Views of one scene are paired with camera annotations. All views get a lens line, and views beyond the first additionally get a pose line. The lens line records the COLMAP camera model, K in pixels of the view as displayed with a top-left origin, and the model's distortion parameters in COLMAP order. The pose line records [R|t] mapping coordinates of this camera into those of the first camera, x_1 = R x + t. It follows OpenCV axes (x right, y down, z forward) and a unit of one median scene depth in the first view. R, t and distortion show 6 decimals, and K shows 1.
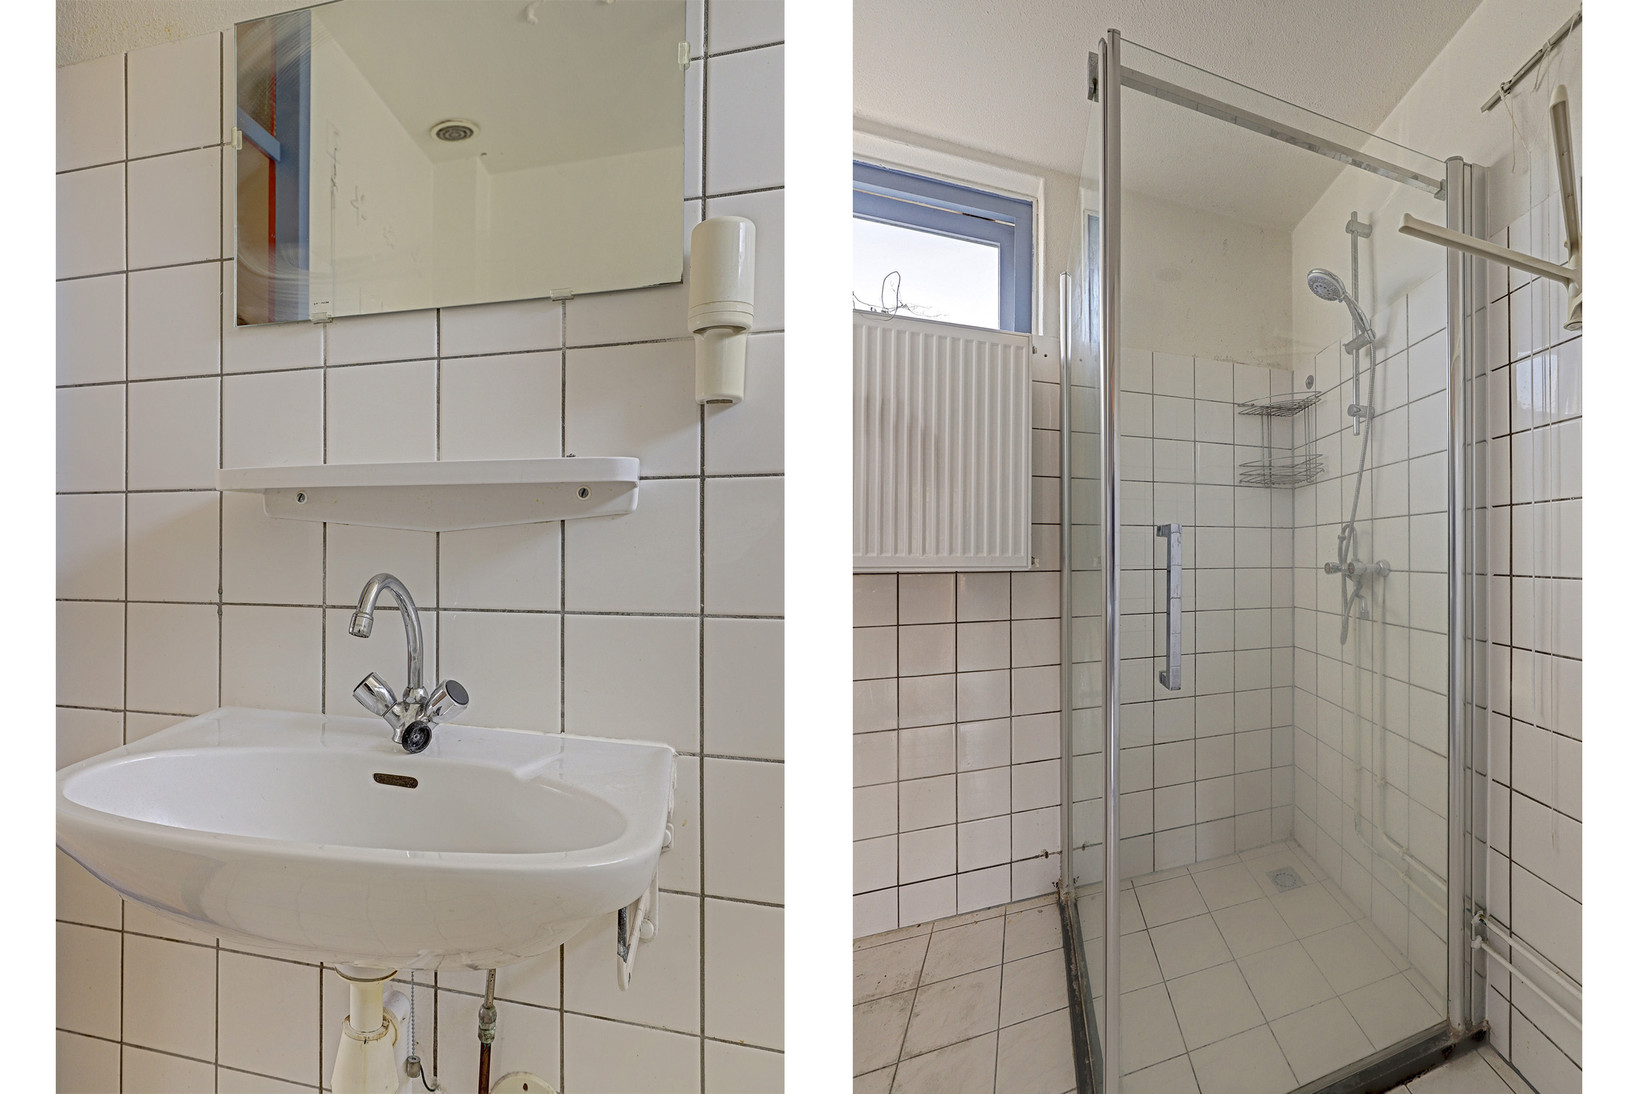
lens RADIAL K [[2192.1, 0, 822.6], [0, 2192.1, 582.2], [0, 0, 1]] dist [-0.000557, 0.084317]
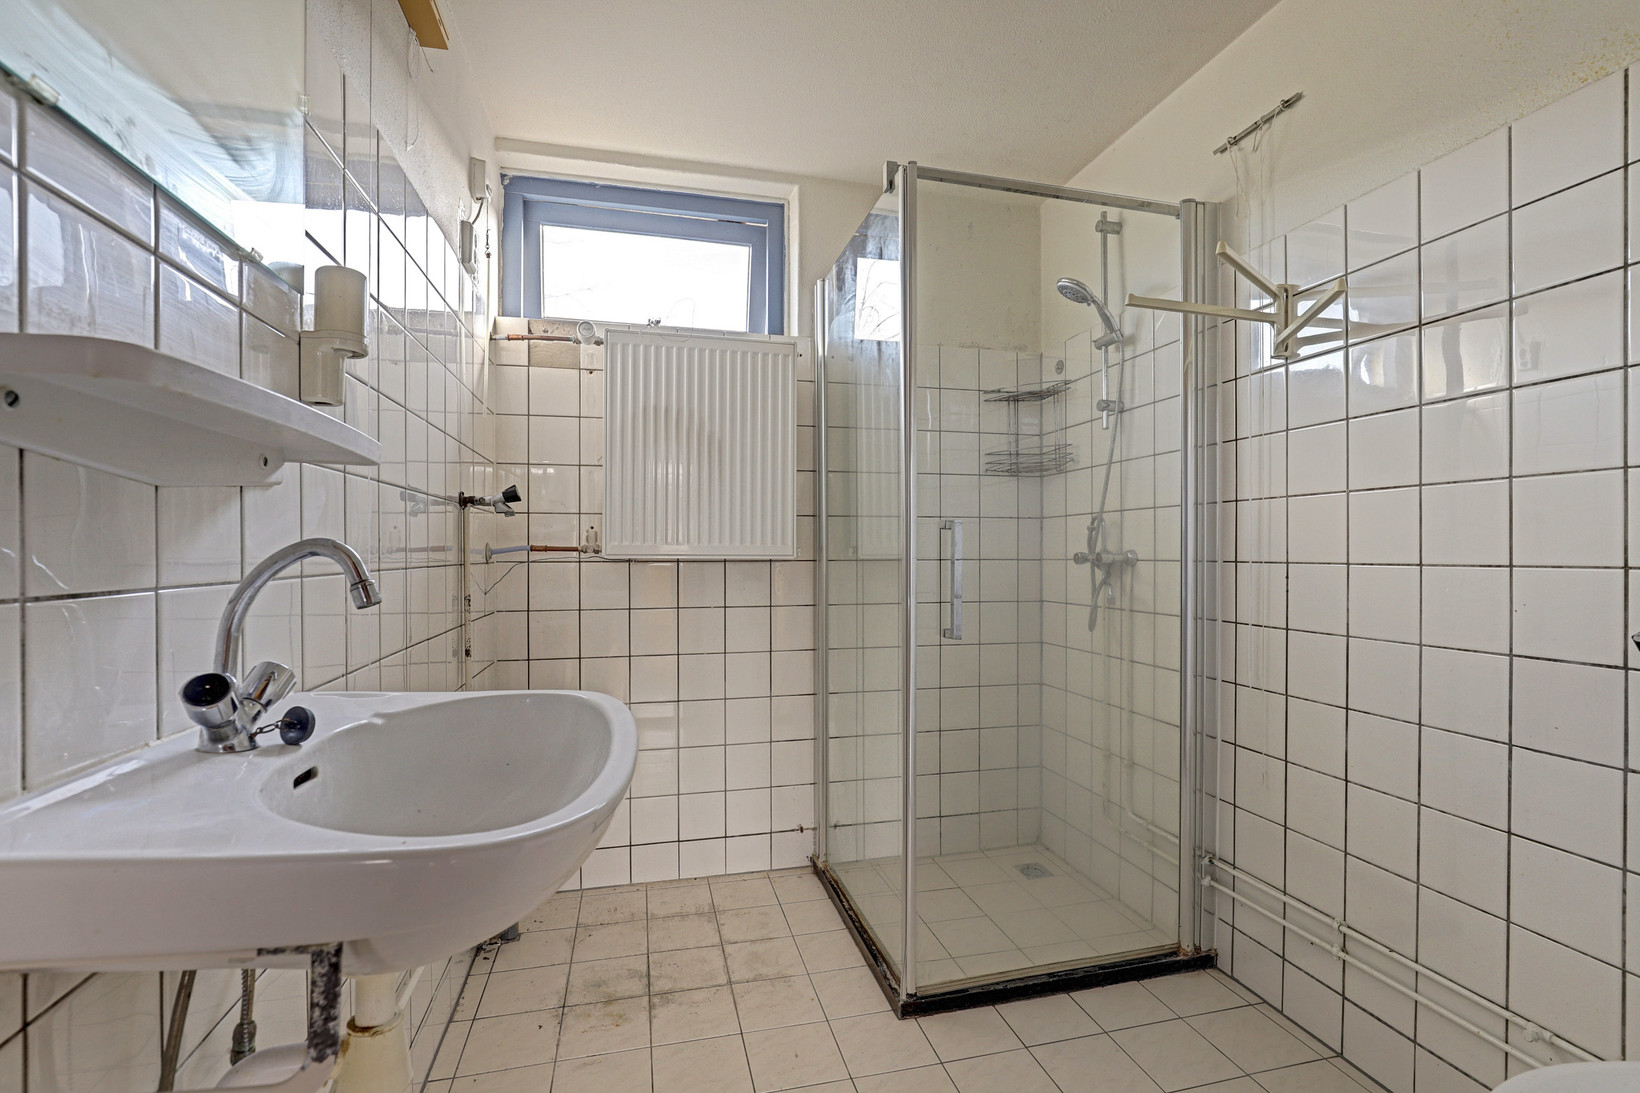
lens RADIAL K [[732.0, 0, 820.0], [0, 732.0, 546.5], [0, 0, 1]] dist [-0.001114, 0.000003]
pose [[0.995552, 0.002302, -0.094191, 0.142514], [-0.002338, 0.999997, -0.000278, -0.011423], [0.094190, 0.000497, 0.995554, 0.645428]]
